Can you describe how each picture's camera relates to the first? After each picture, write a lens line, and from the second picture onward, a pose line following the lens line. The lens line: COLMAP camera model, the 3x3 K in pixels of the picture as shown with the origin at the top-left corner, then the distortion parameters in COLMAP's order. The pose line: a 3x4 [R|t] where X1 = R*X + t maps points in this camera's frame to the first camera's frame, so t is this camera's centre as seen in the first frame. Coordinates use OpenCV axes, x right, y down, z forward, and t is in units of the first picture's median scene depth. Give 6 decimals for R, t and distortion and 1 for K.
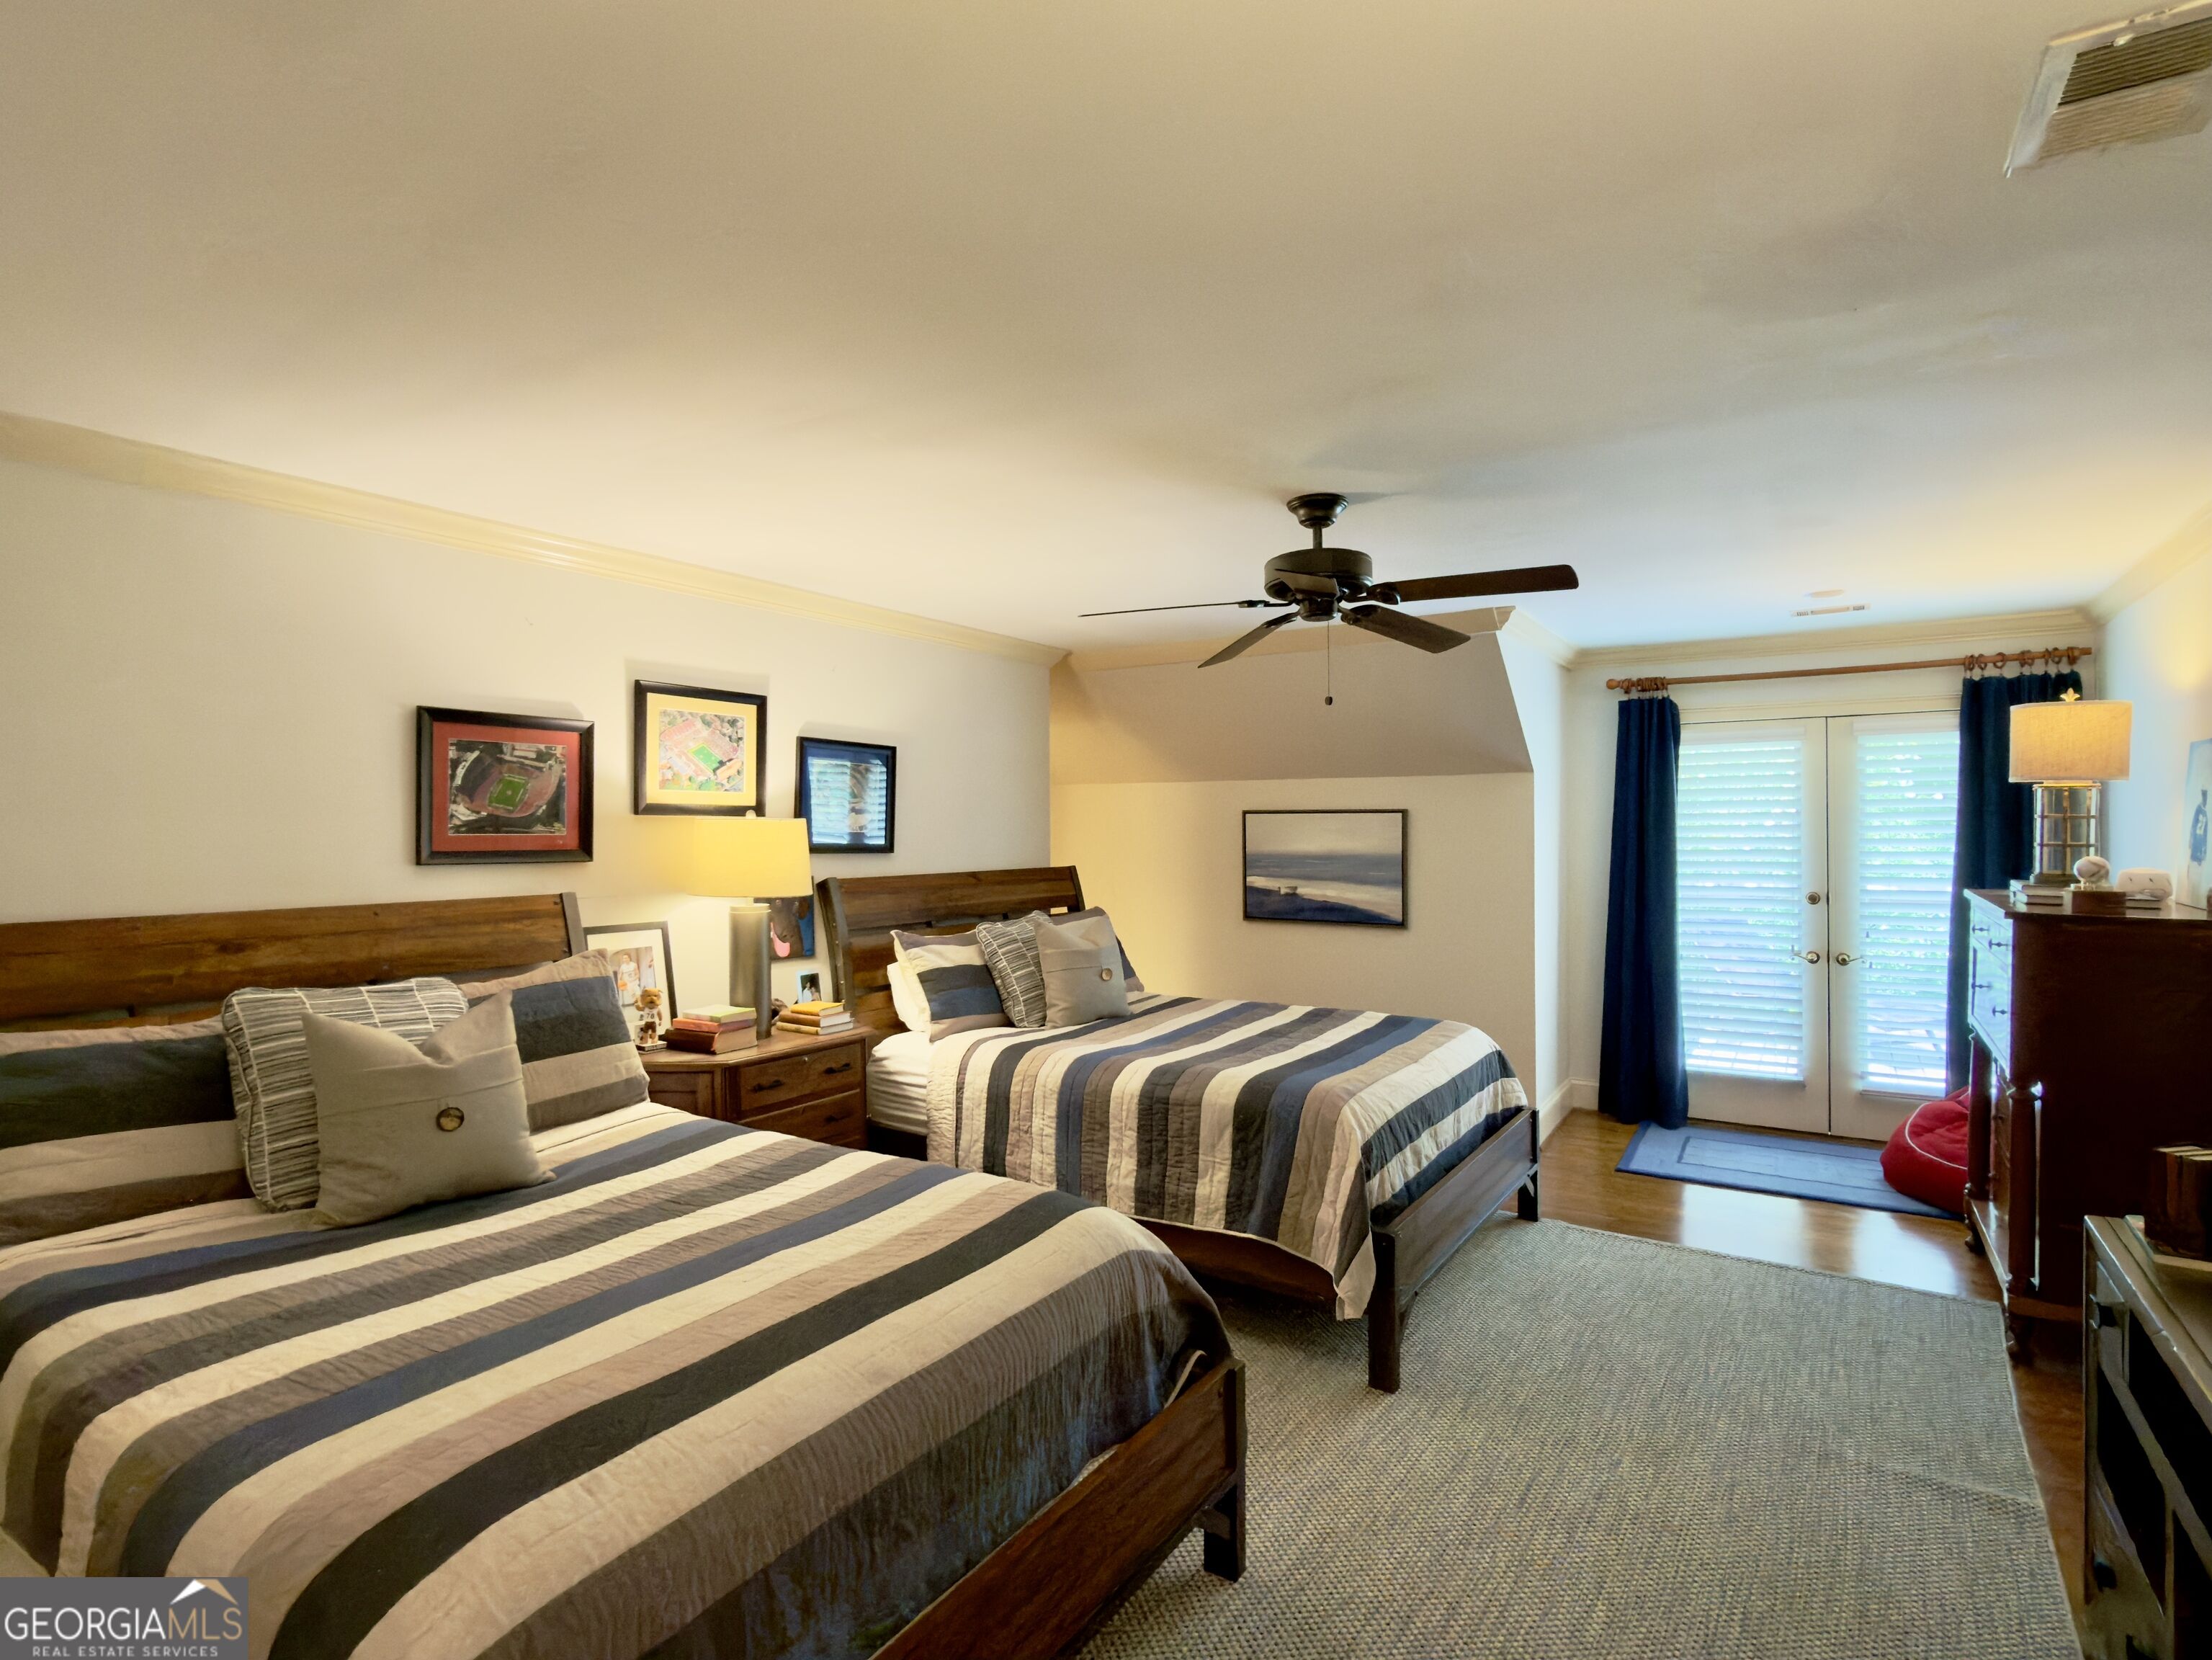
lens RADIAL K [[1124.7, 0, 1097.0], [0, 1124.7, 827.1], [0, 0, 1]] dist [-0.000364, 0.000321]
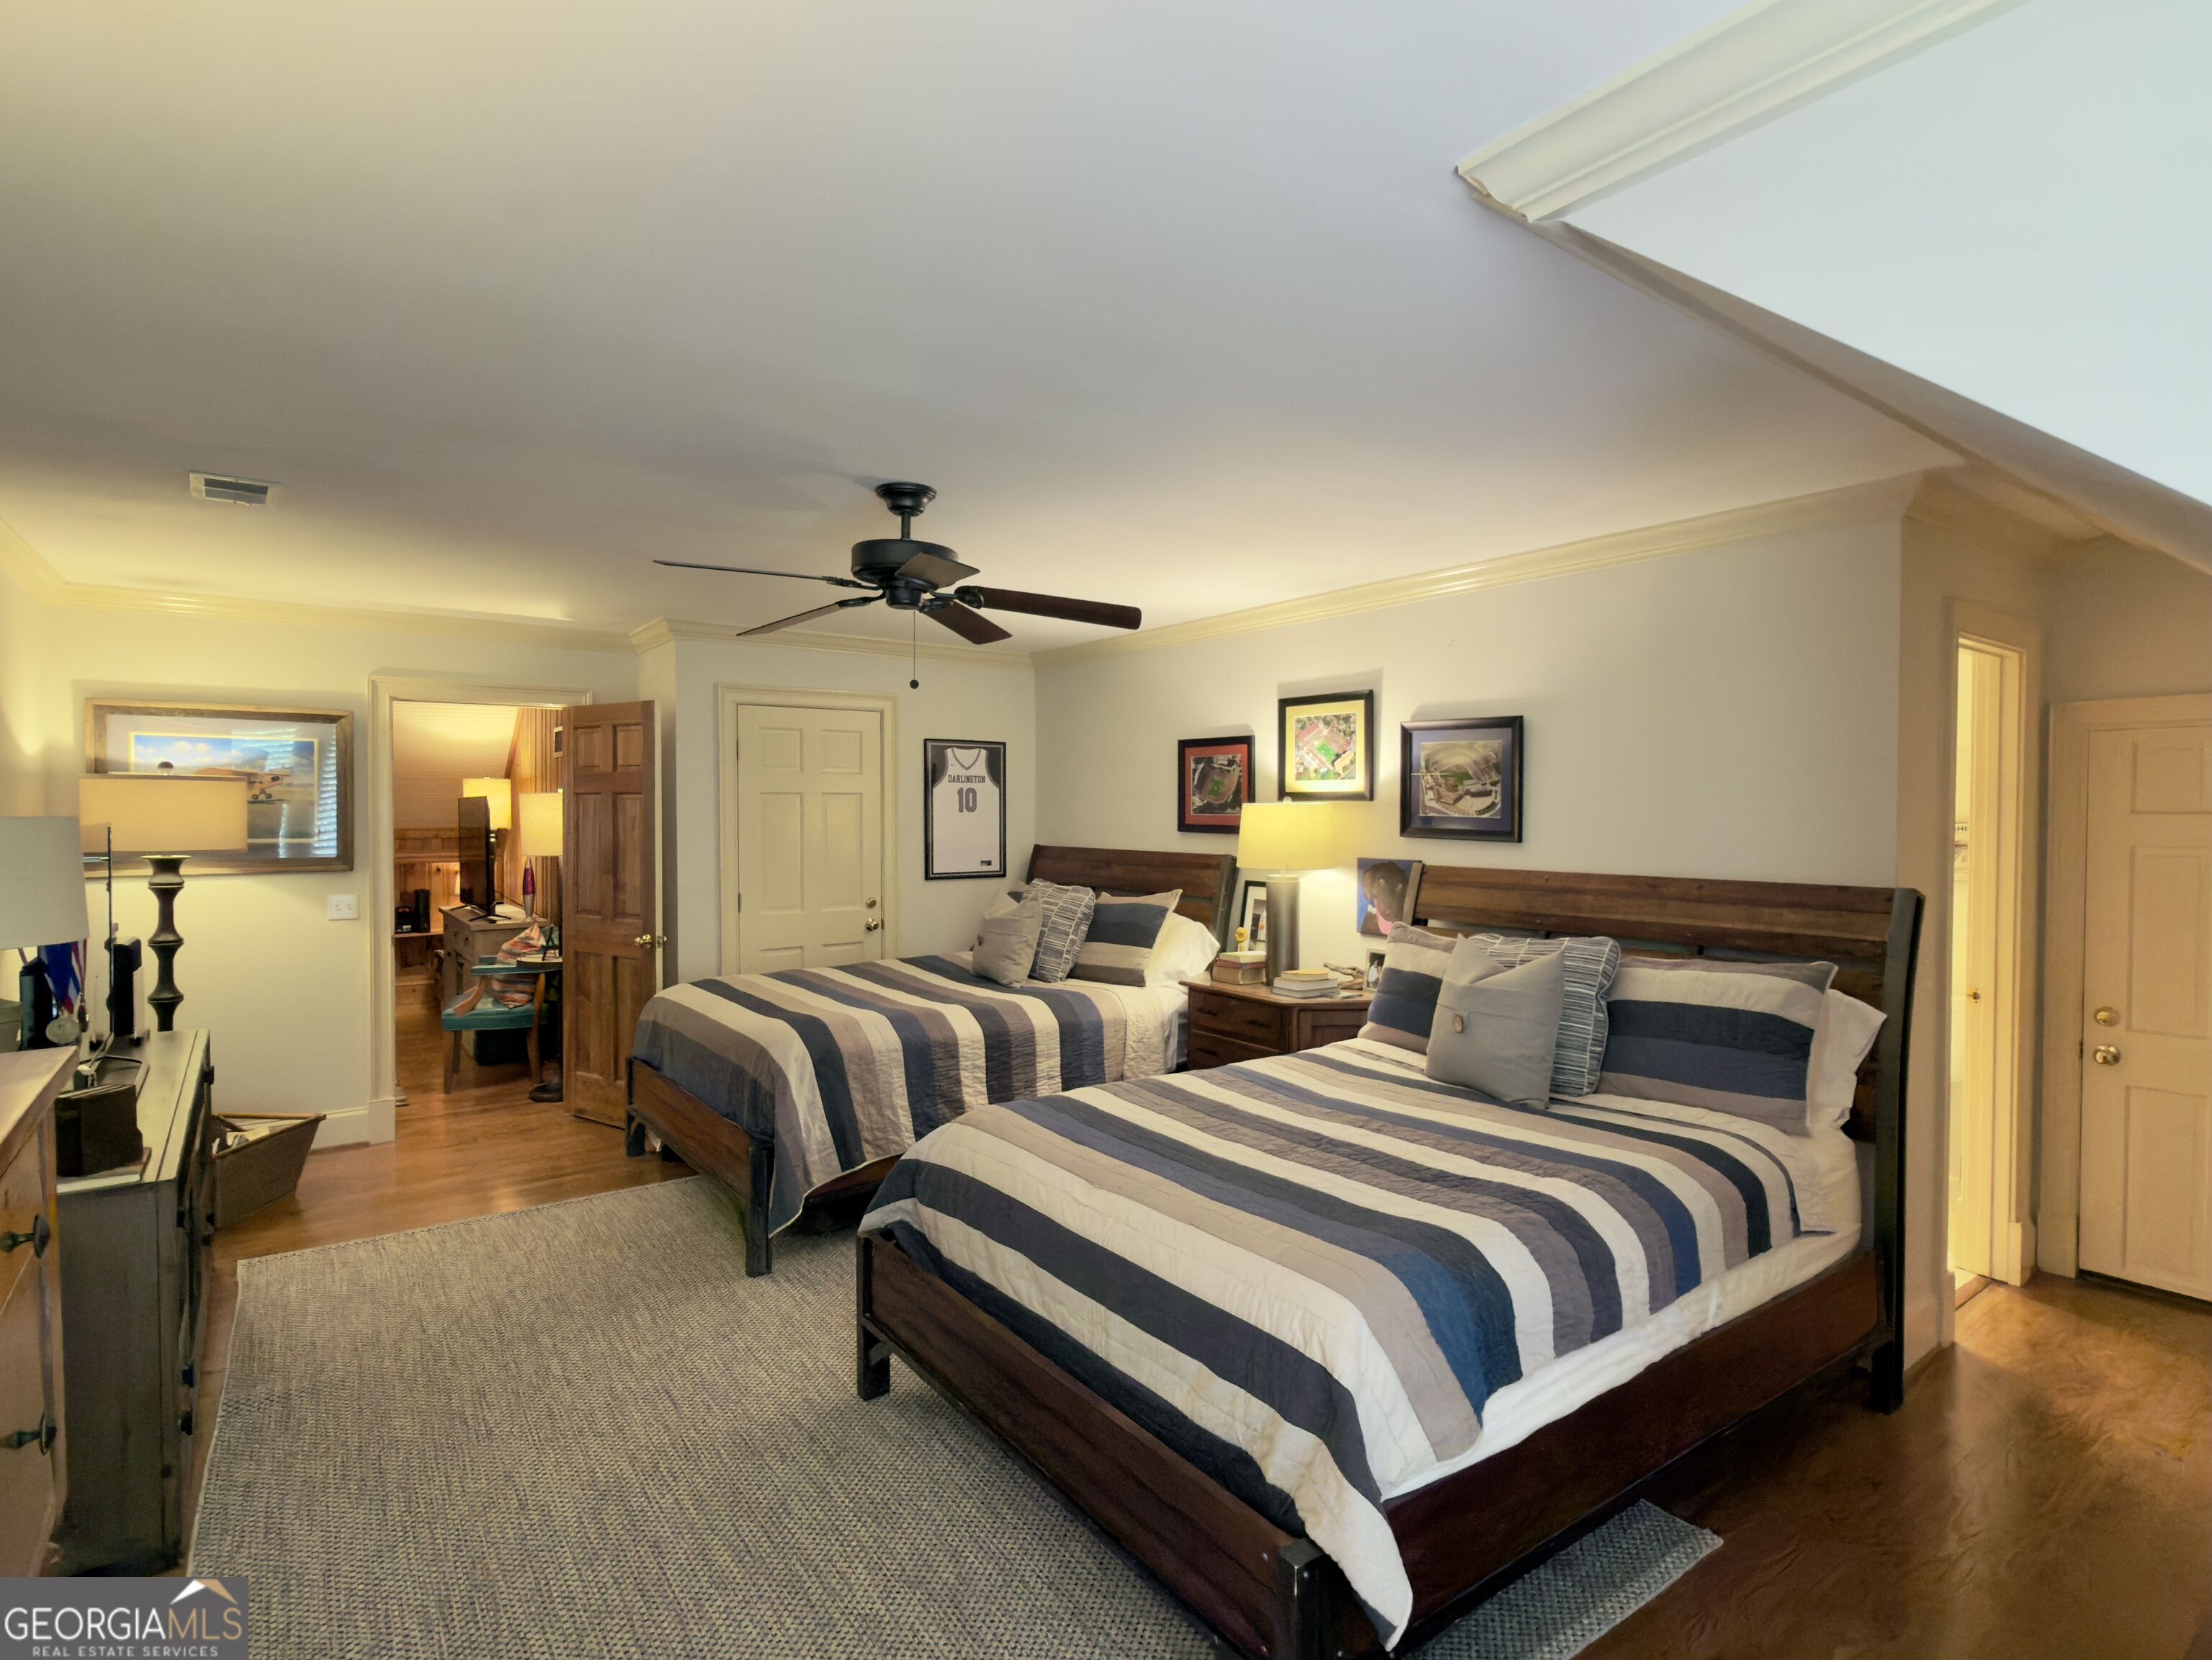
lens RADIAL K [[1124.7, 0, 1107.2], [0, 1124.7, 829.0], [0, 0, 1]] dist [-0.000364, 0.000321]
pose [[-0.346043, 0.021944, -0.937962, 0.883444], [0.000630, 0.999732, 0.023157, -0.008606], [0.938218, 0.007423, -0.345964, 1.240159]]
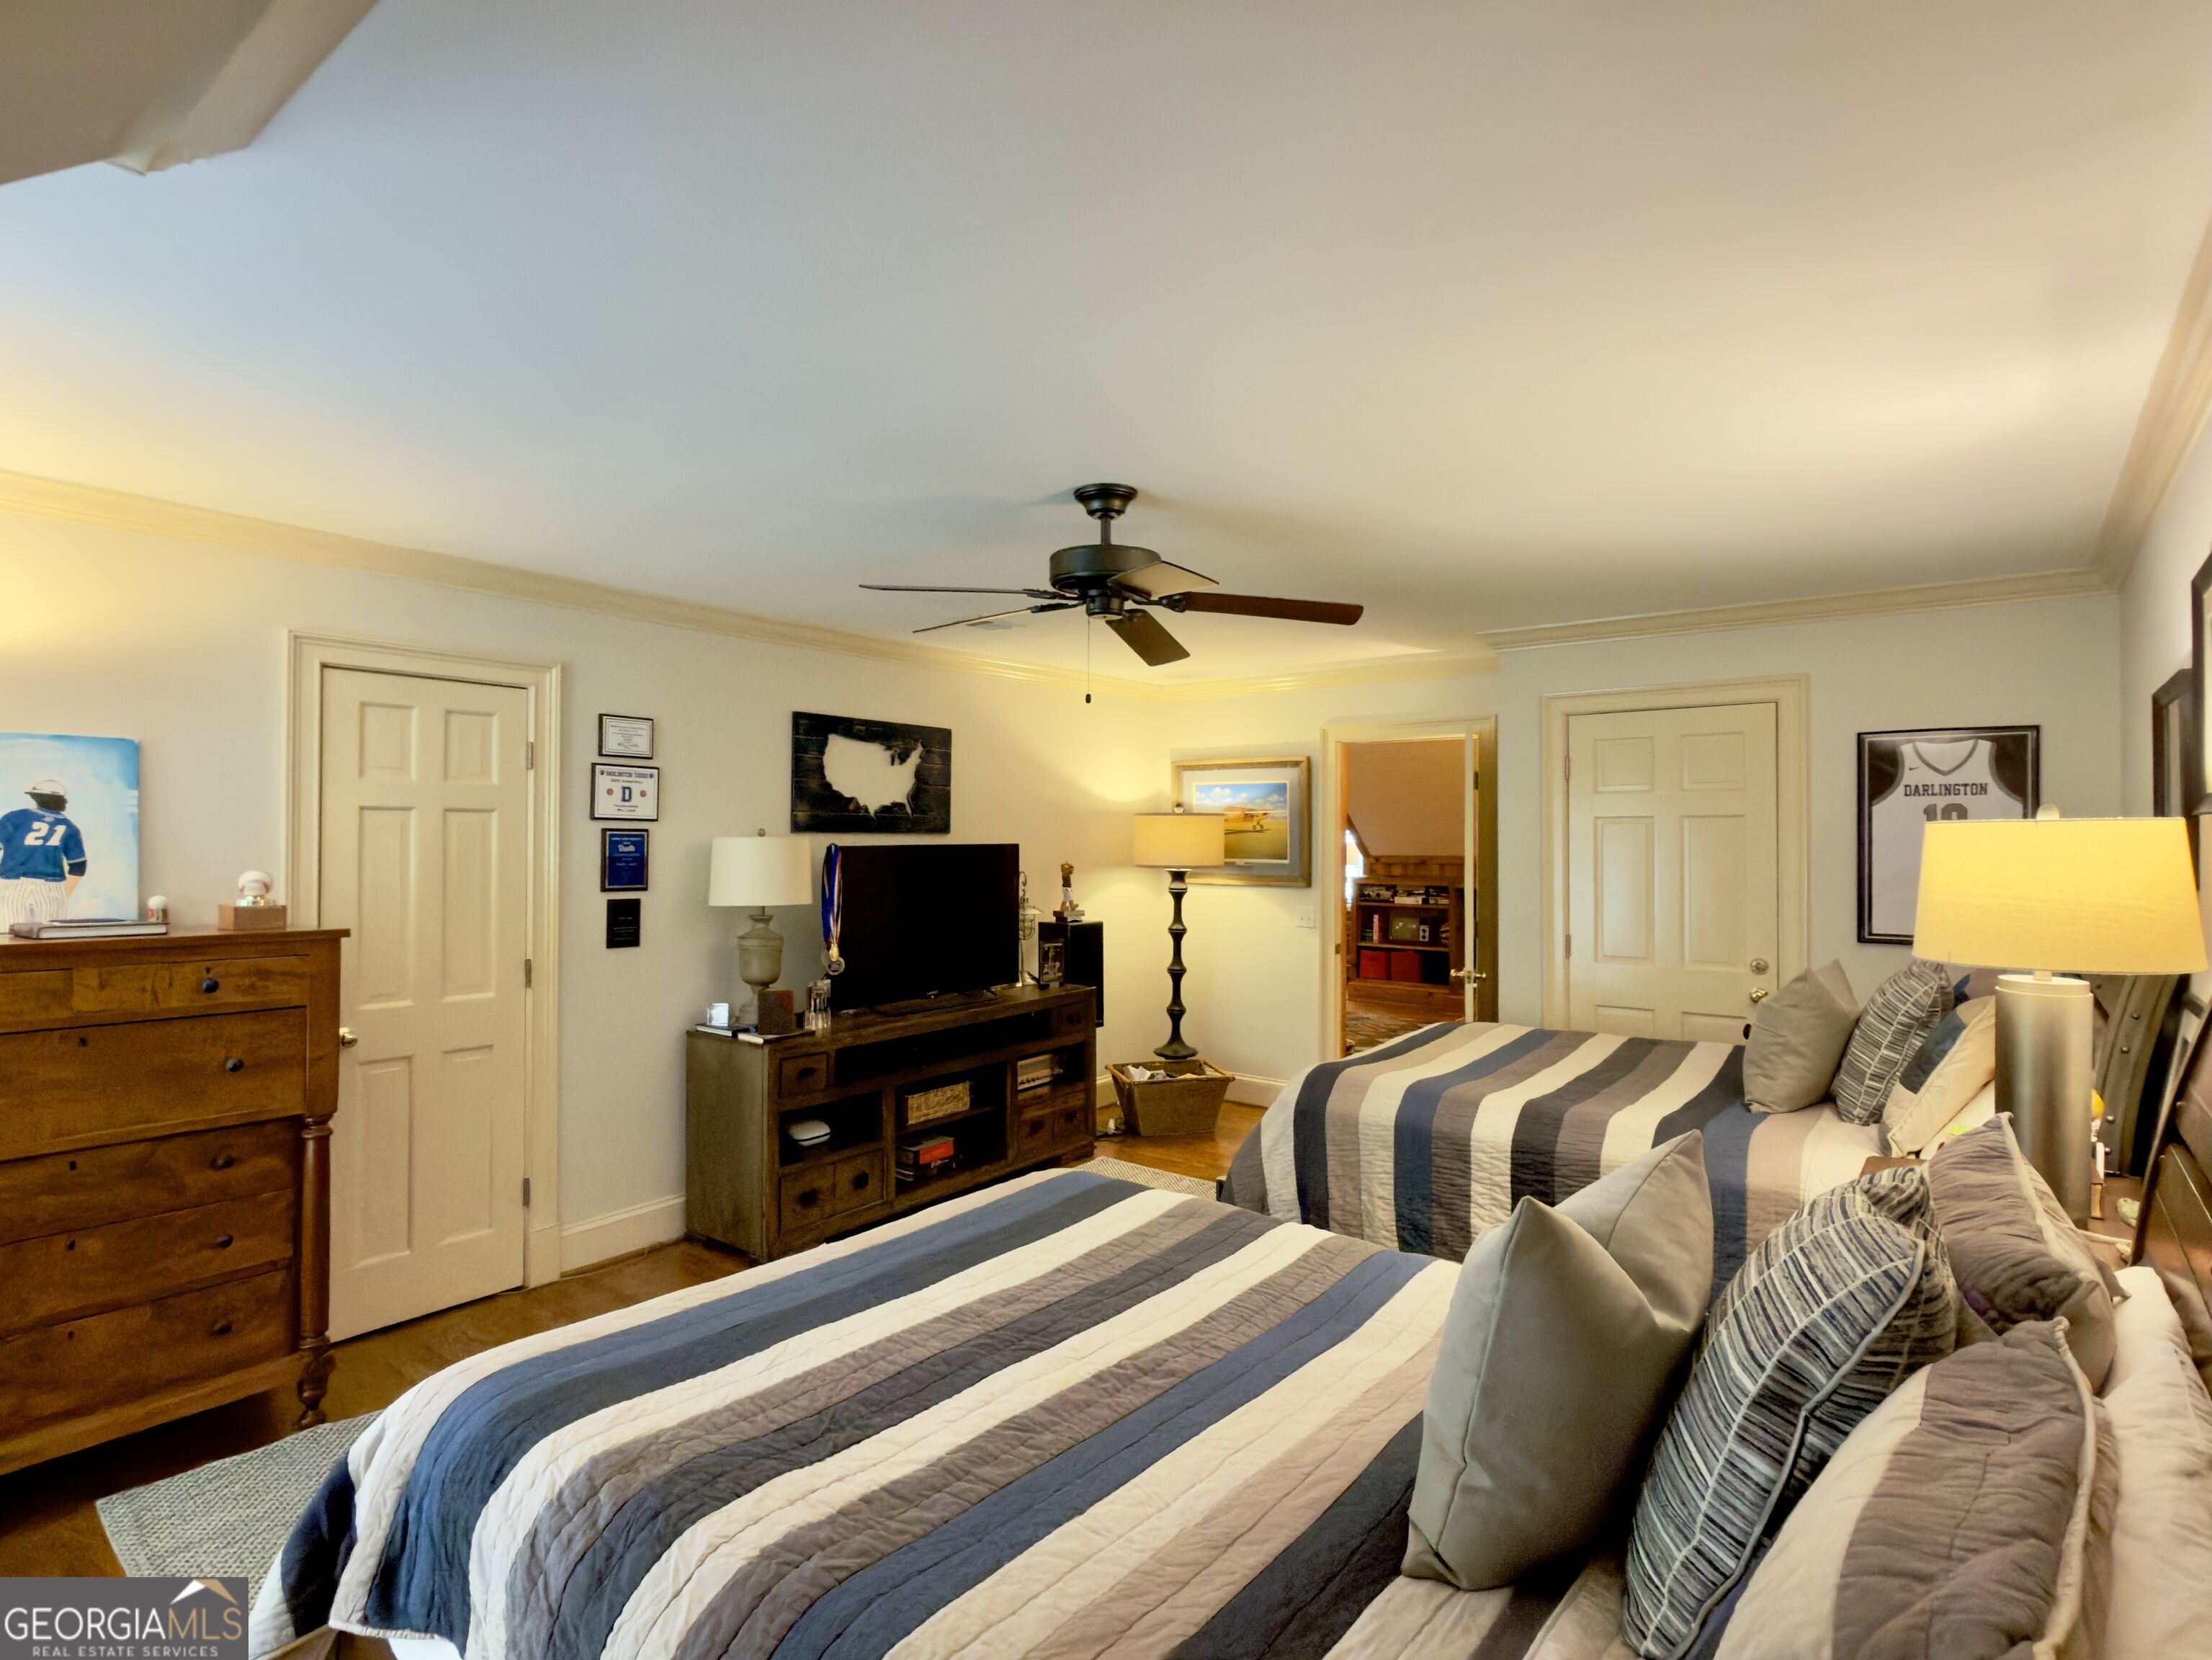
lens RADIAL K [[1124.7, 0, 1106.6], [0, 1124.7, 830.4], [0, 0, 1]] dist [-0.000364, 0.000321]
pose [[-0.996217, 0.002144, 0.086875, 0.092968], [0.001520, 0.999973, -0.007241, 0.000569], [-0.086888, -0.007082, -0.996193, 1.580054]]
